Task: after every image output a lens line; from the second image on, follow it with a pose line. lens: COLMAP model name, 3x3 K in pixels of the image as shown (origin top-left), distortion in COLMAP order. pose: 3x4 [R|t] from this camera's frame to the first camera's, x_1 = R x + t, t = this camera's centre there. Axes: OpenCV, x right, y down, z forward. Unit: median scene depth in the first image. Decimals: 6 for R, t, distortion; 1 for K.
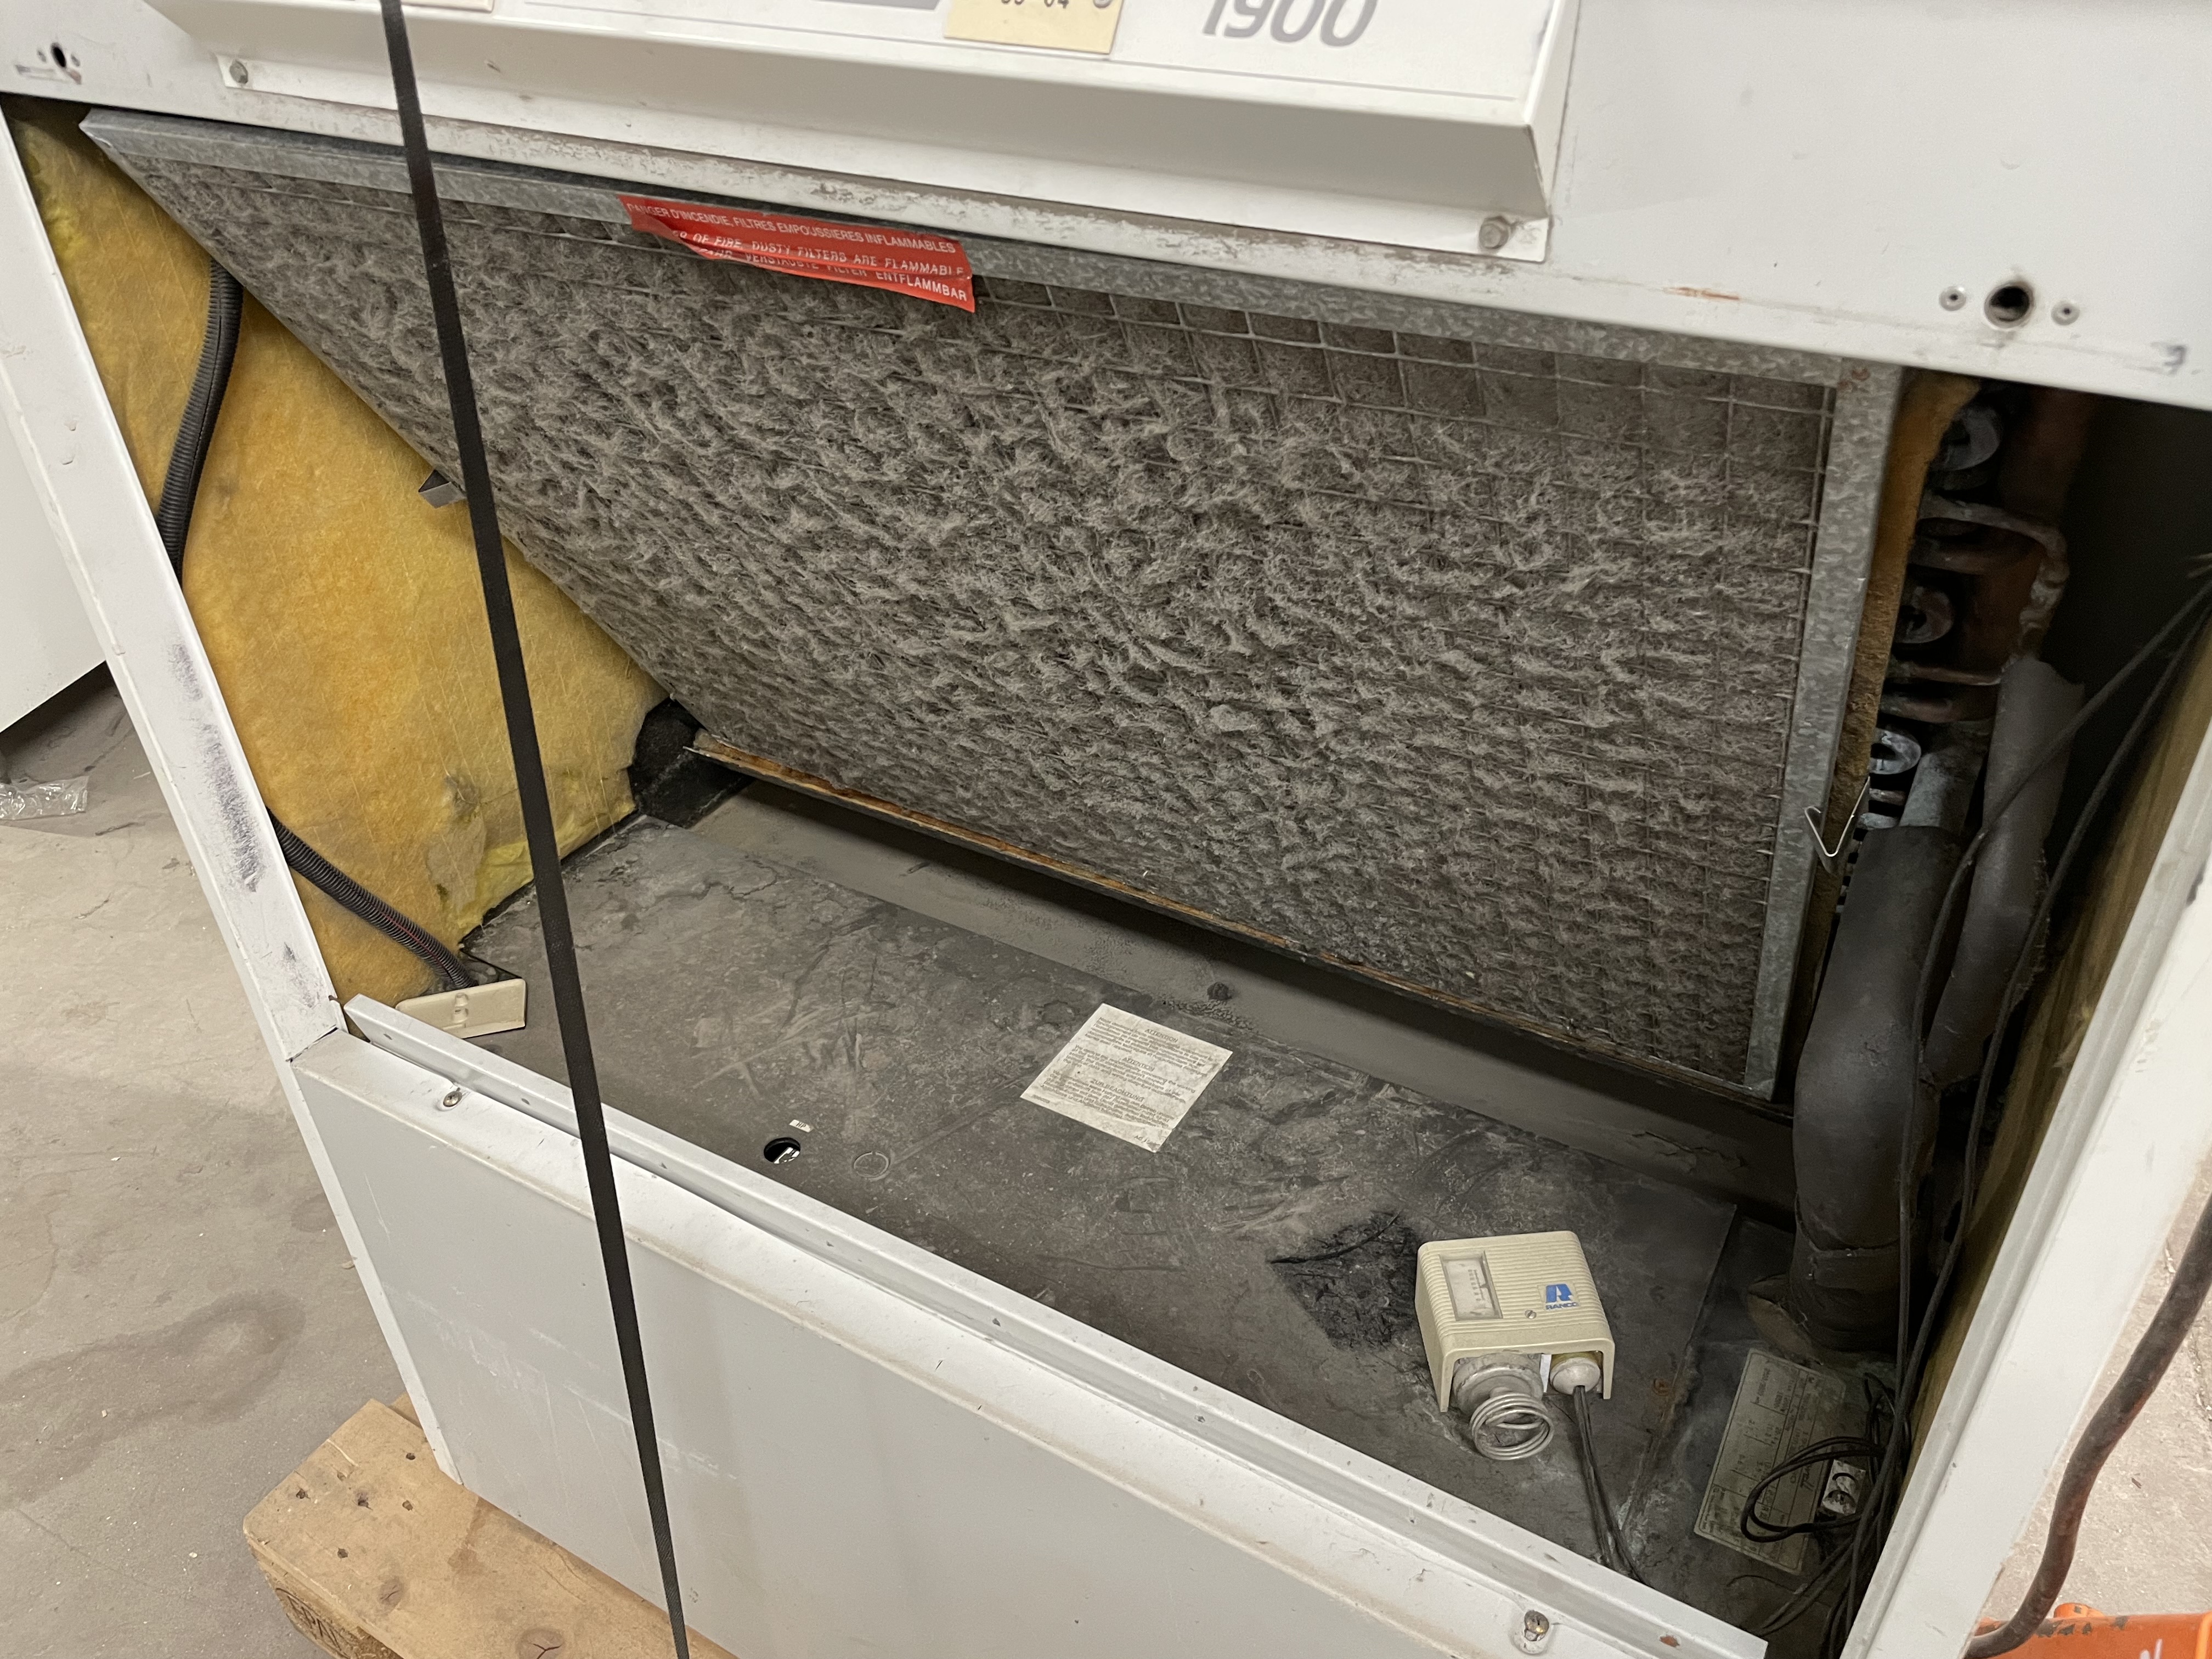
lens RADIAL K [[1664.9, 0, 1145.7], [0, 1664.9, 842.2], [0, 0, 1]] dist [0.077174, -0.136177]
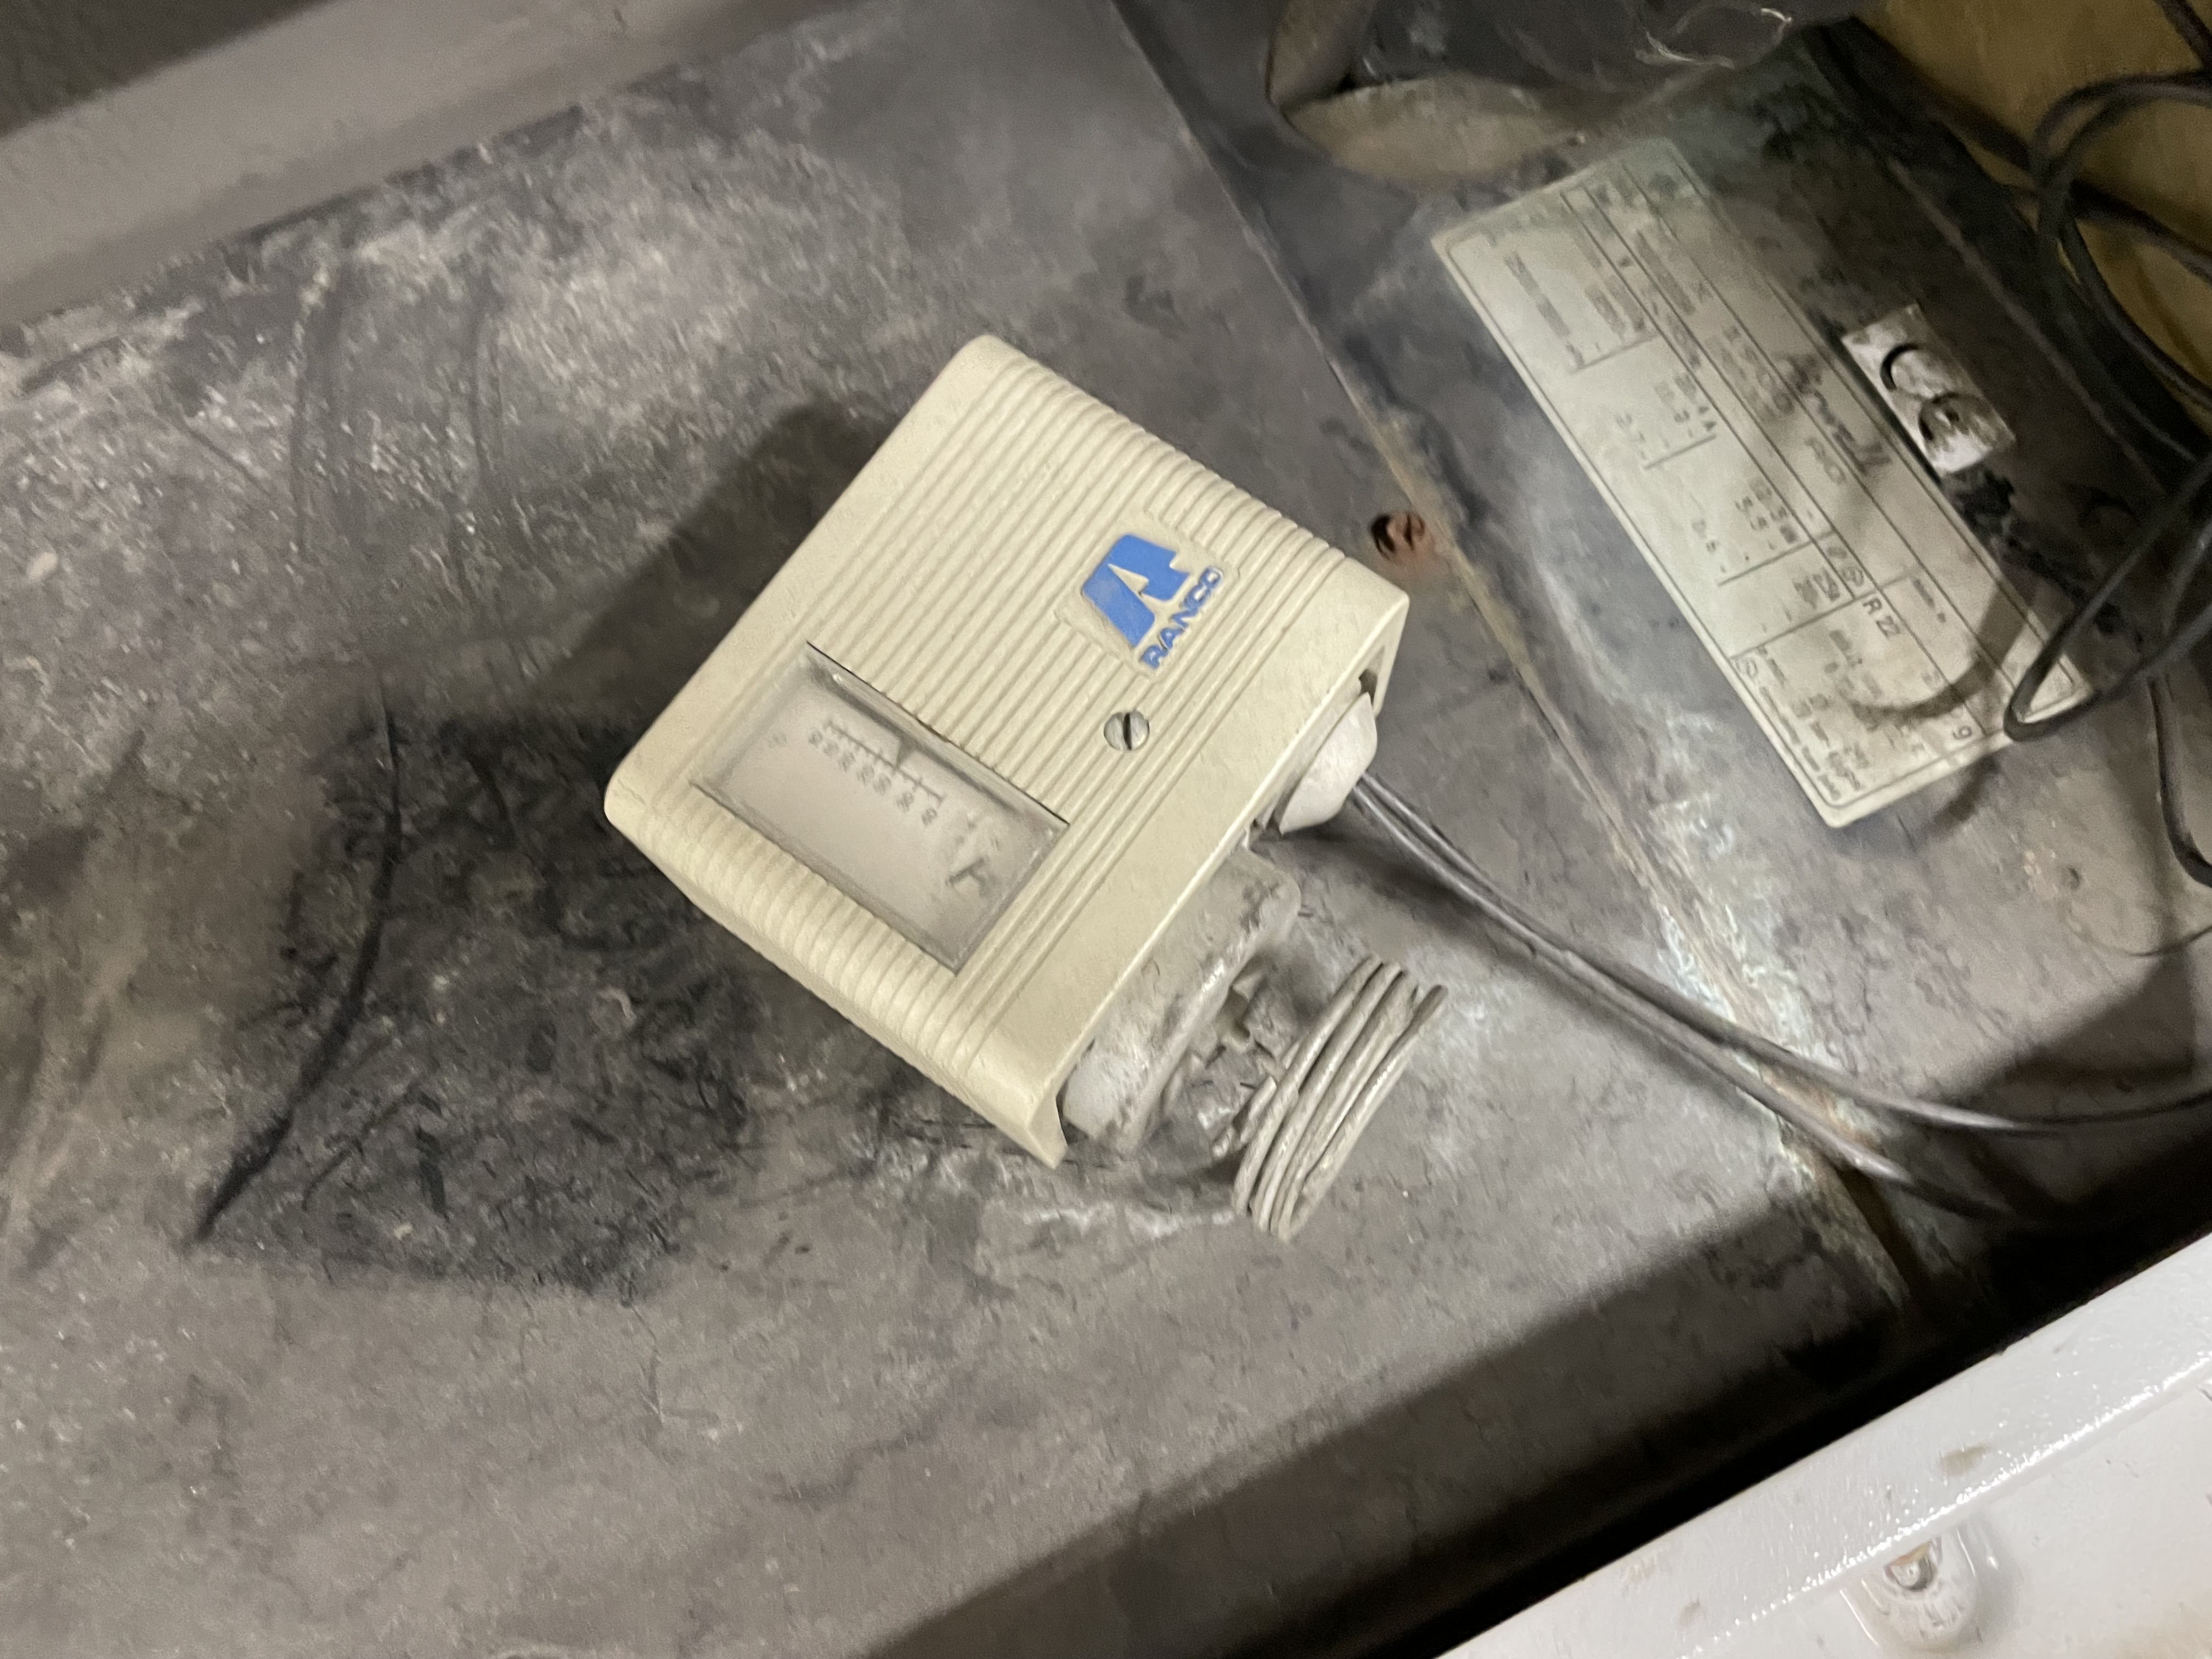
lens RADIAL K [[1664.9, 0, 1145.7], [0, 1664.9, 842.2], [0, 0, 1]] dist [0.077174, -0.136177]
pose [[0.563715, -0.781211, 0.268206, 0.142097], [0.466833, 0.569221, 0.676797, 0.113314], [-0.681390, -0.256313, 0.685573, 0.790183]]
